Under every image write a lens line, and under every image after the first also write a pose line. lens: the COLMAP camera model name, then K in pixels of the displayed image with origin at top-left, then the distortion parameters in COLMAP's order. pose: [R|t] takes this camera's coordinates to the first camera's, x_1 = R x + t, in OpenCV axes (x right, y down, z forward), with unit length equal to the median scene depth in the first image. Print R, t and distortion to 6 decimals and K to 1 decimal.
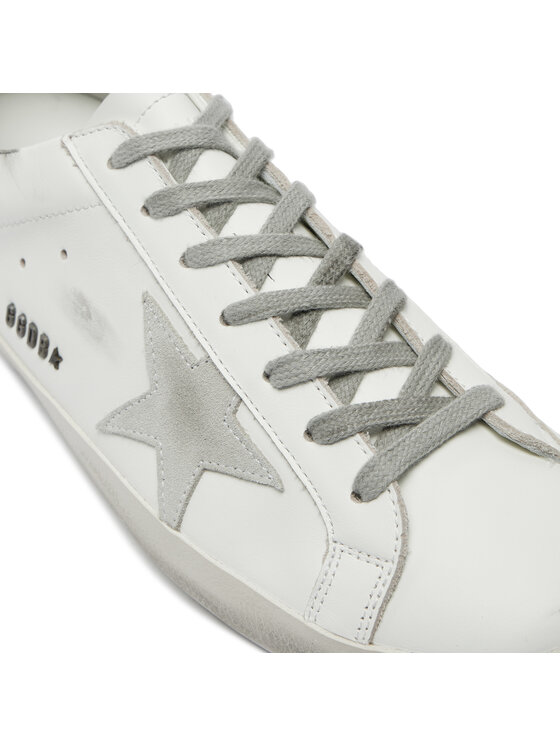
lens RADIAL K [[1761.8, 0, 280.0], [0, 1761.8, 373.0], [0, 0, 1]] dist [-0.111698, -0.333268]
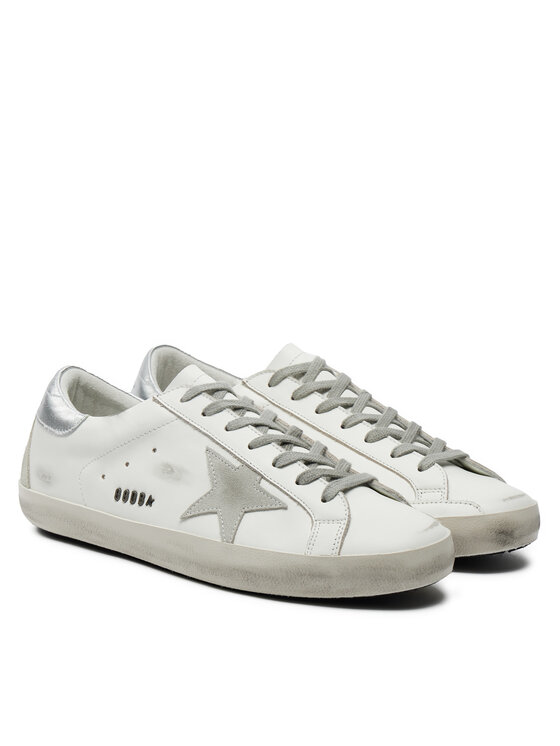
lens RADIAL K [[2212.3, 0, 280.0], [0, 2212.3, 373.0], [0, 0, 1]] dist [0.024687, 0.023039]
pose [[0.972686, 0.030099, 0.230164, -0.619377], [0.095055, 0.852960, -0.513248, 1.280988], [-0.211769, 0.521108, 0.826801, -1.298011]]
